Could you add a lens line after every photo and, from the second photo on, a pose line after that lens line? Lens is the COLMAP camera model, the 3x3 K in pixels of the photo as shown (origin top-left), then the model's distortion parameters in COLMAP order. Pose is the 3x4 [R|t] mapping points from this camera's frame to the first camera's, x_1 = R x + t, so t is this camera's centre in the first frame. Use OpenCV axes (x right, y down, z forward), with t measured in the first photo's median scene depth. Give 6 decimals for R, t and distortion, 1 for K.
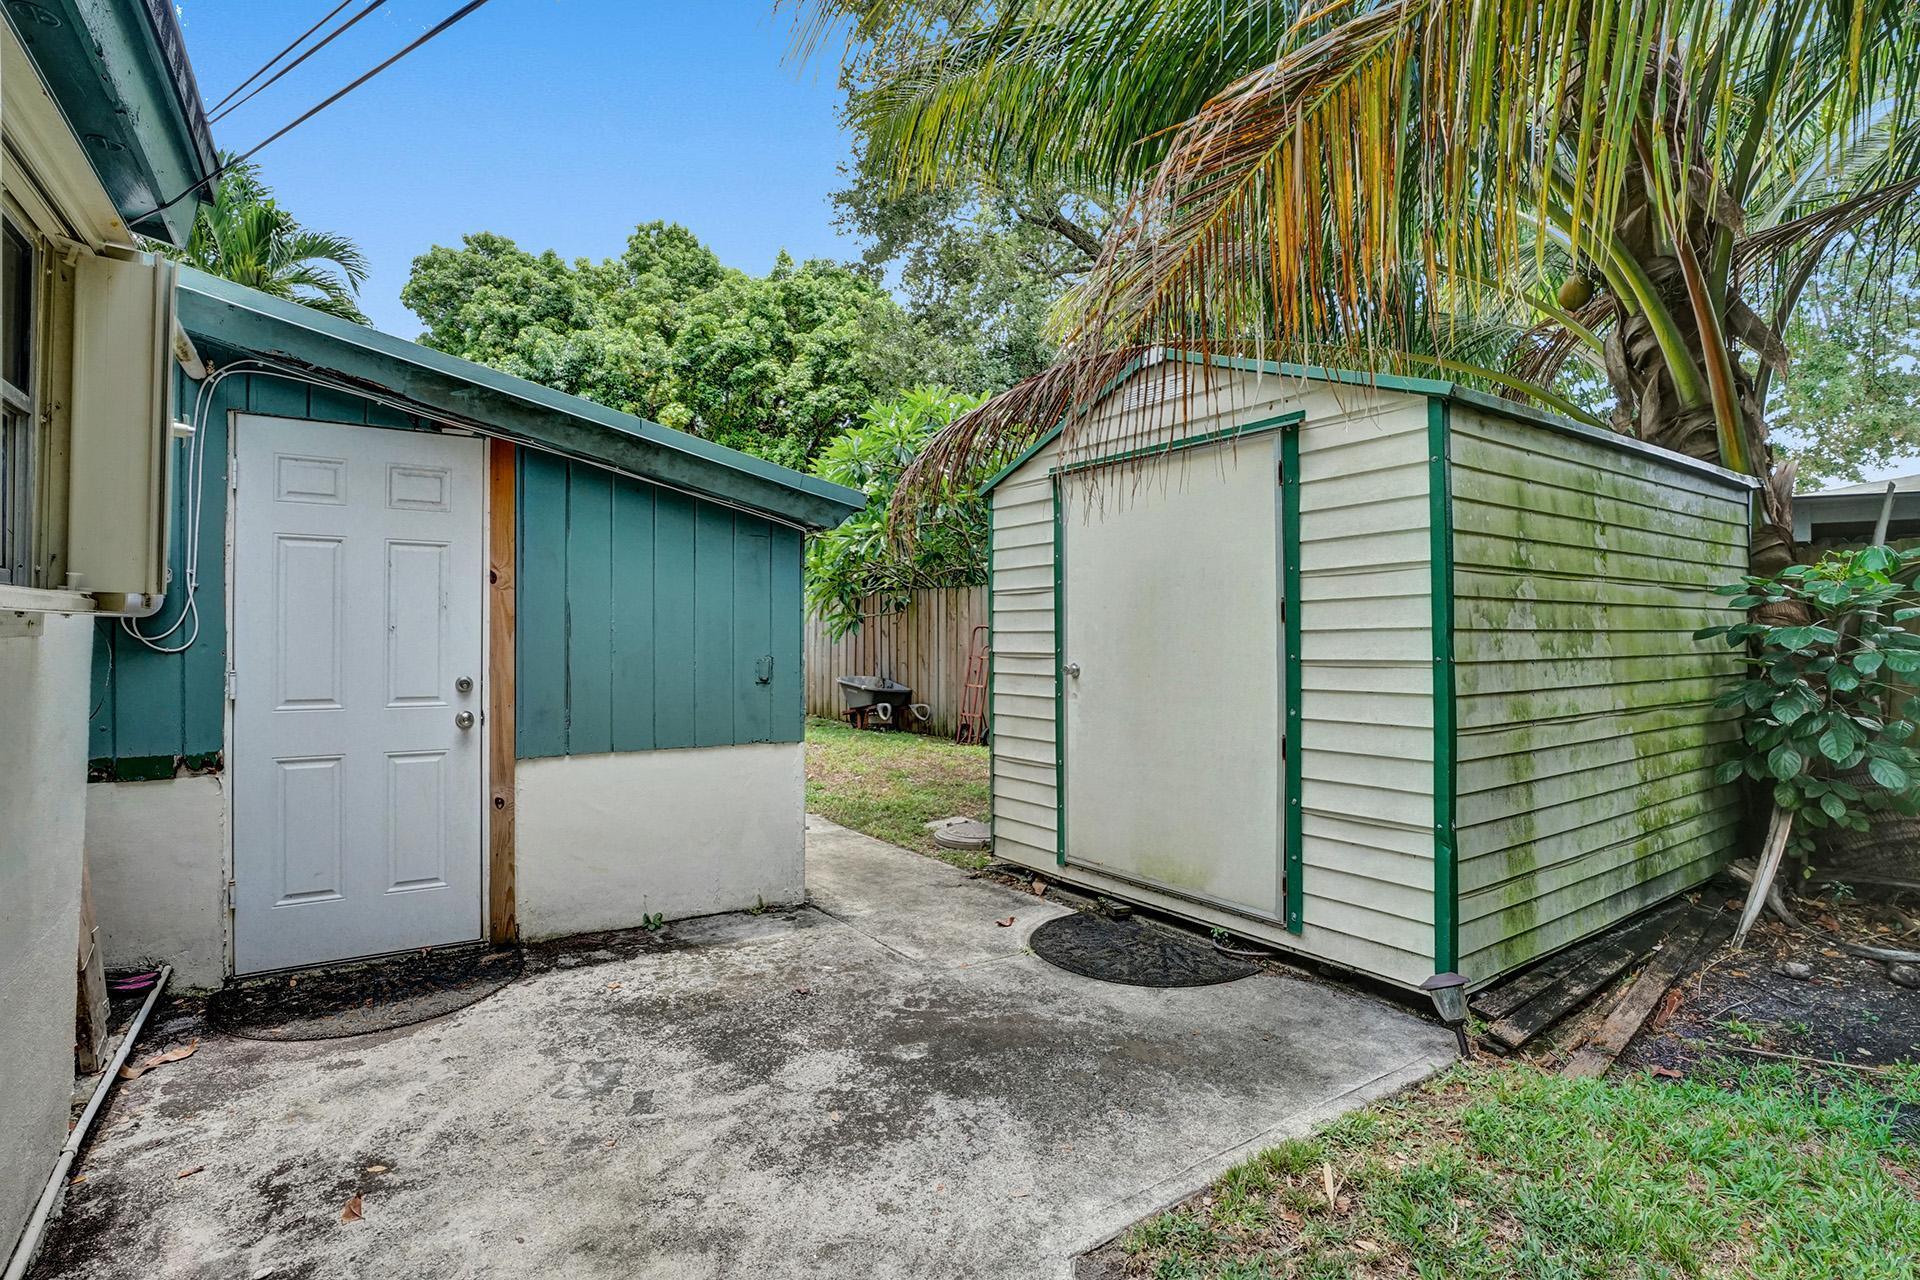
lens RADIAL K [[930.7, 0, 961.9], [0, 930.7, 635.0], [0, 0, 1]] dist [-0.056203, 0.030295]
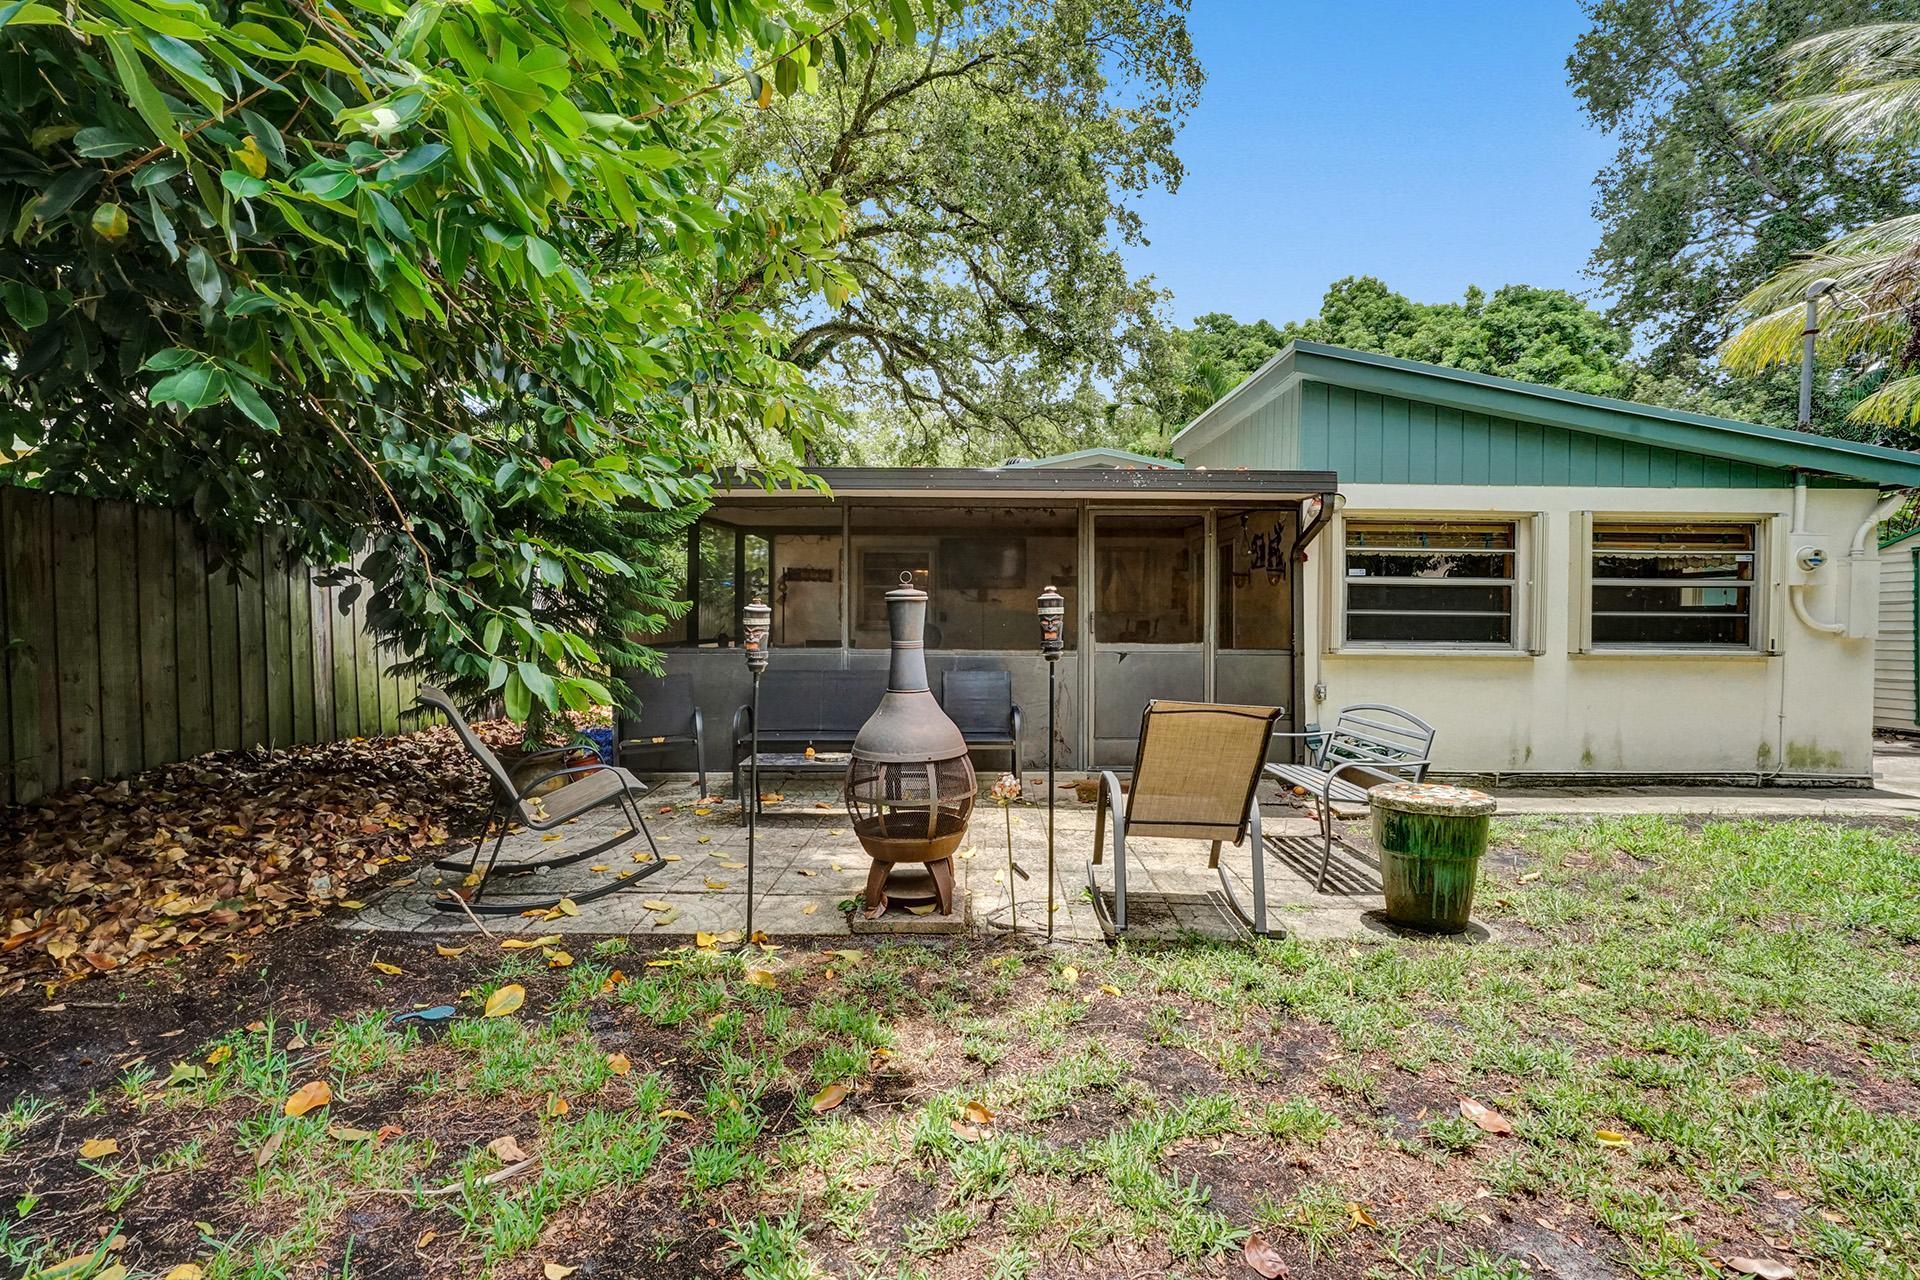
lens RADIAL K [[930.7, 0, 961.9], [0, 930.7, 635.0], [0, 0, 1]] dist [-0.056203, 0.030295]
pose [[0.820627, 0.009895, -0.571378, -0.083619], [-0.007442, 0.999950, 0.006628, 0.004904], [0.571415, -0.001186, 0.820660, -0.328443]]
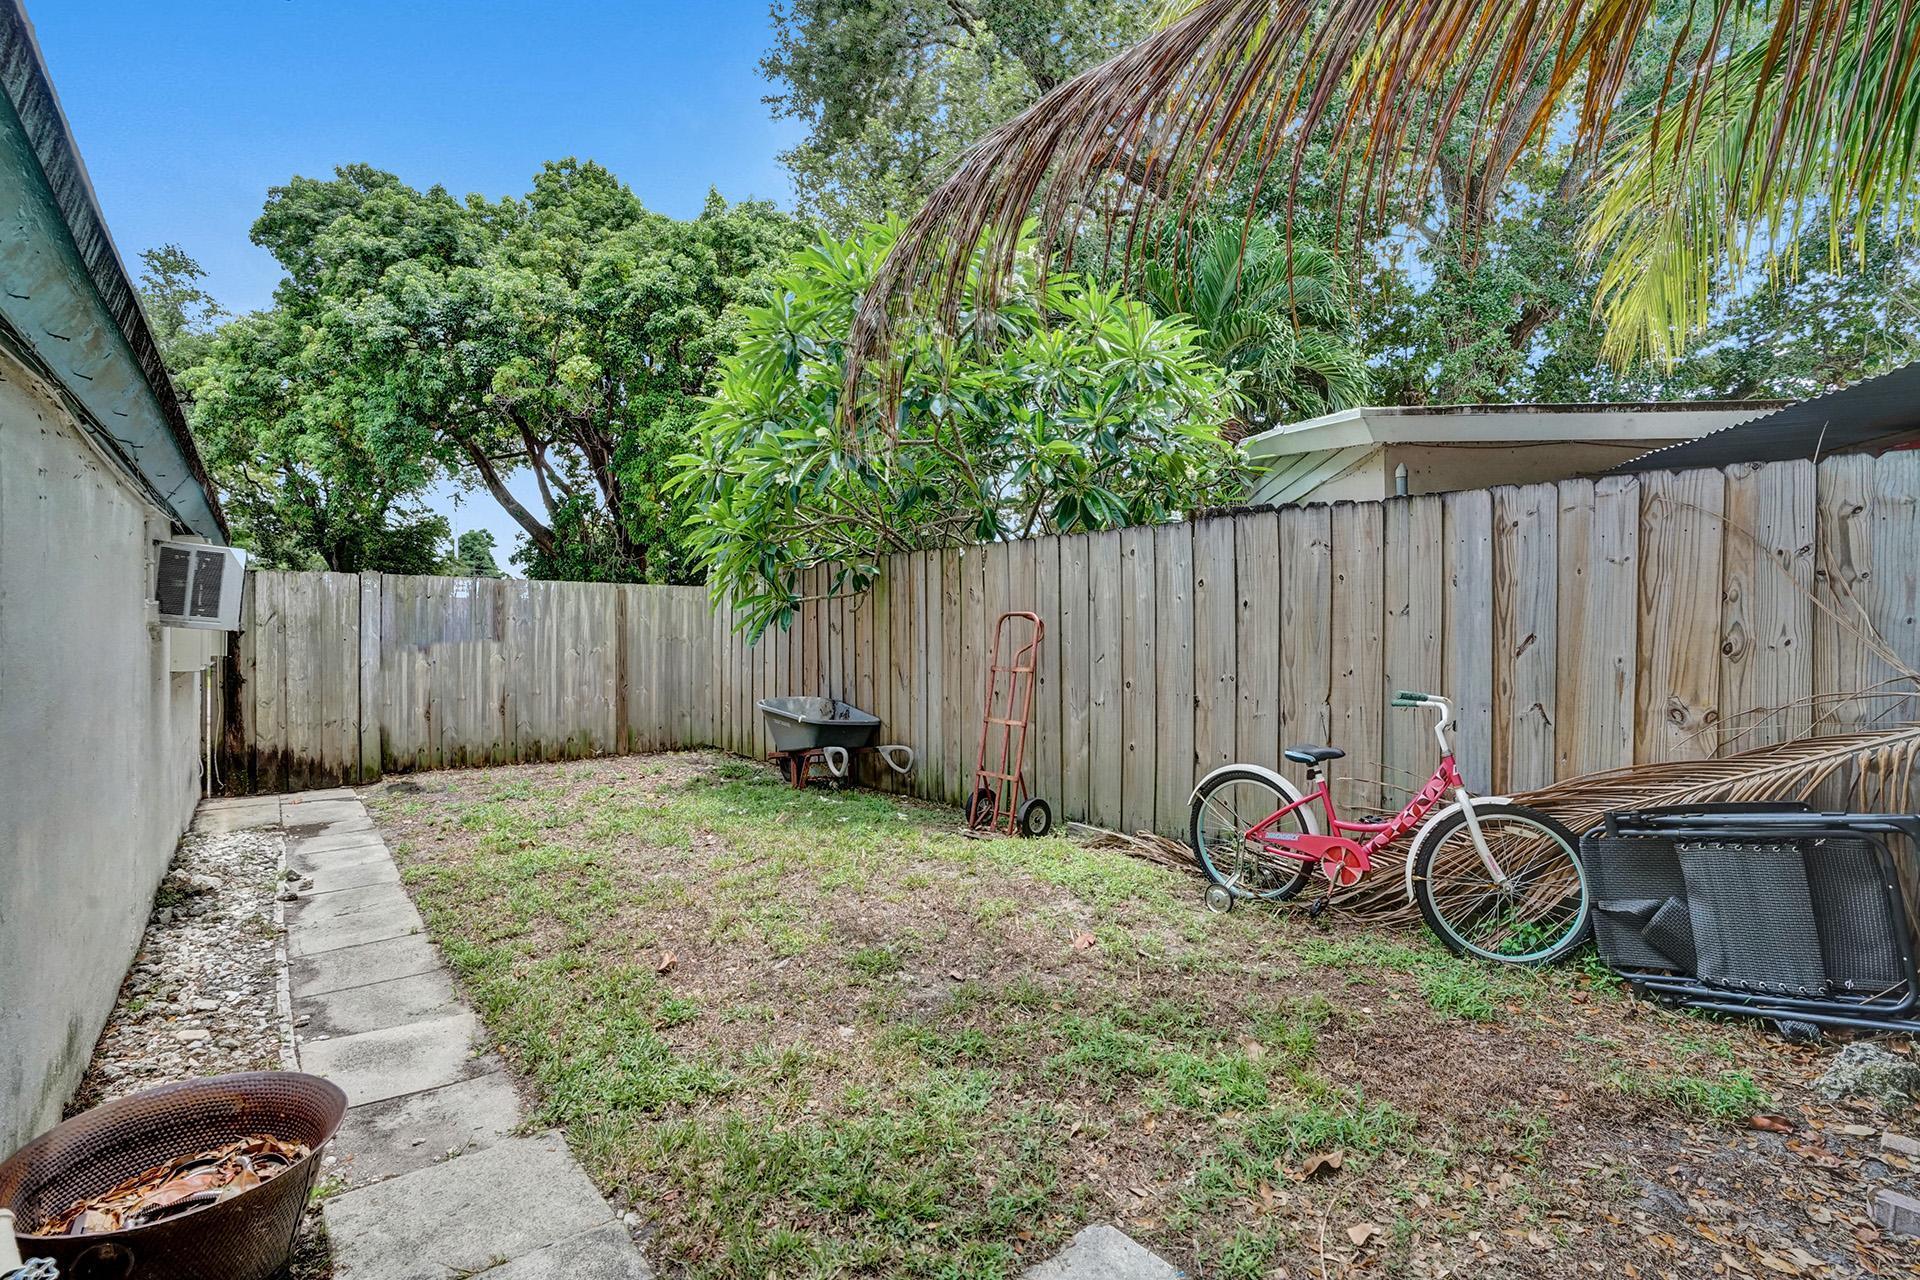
lens RADIAL K [[930.7, 0, 961.9], [0, 930.7, 635.0], [0, 0, 1]] dist [-0.056203, 0.030295]
pose [[0.998525, -0.003963, 0.054154, -0.013881], [0.004049, 0.999991, -0.001490, 0.001678], [-0.054148, 0.001707, 0.998531, 0.160786]]
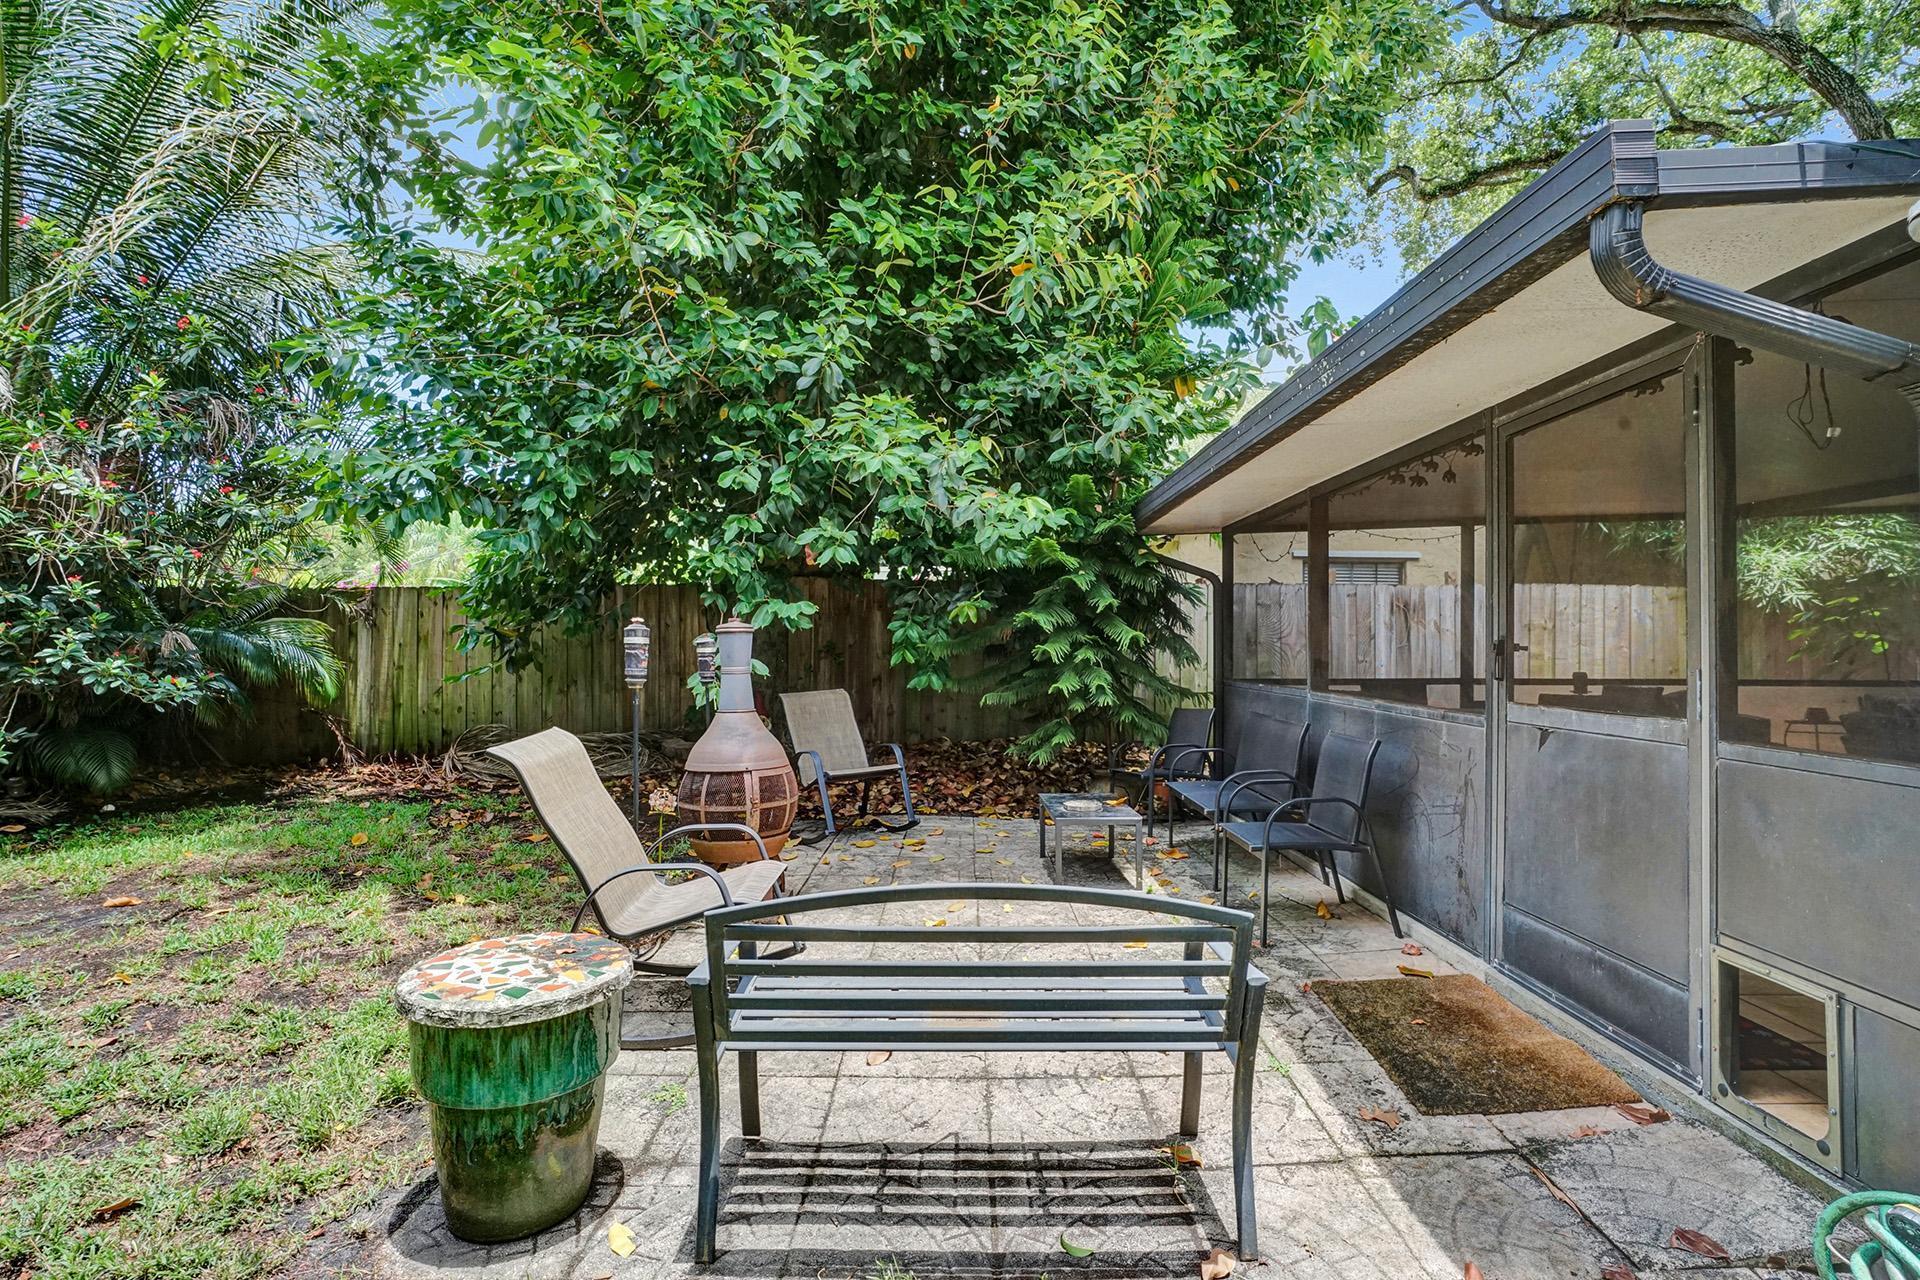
lens RADIAL K [[910.3, 0, 962.8], [0, 910.3, 630.5], [0, 0, 1]] dist [-0.060804, 0.033404]
pose [[-0.566285, -0.019834, -0.823971, -0.064312], [-0.015790, 0.999788, -0.013214, 0.002163], [0.824058, 0.005527, -0.566479, -0.104050]]
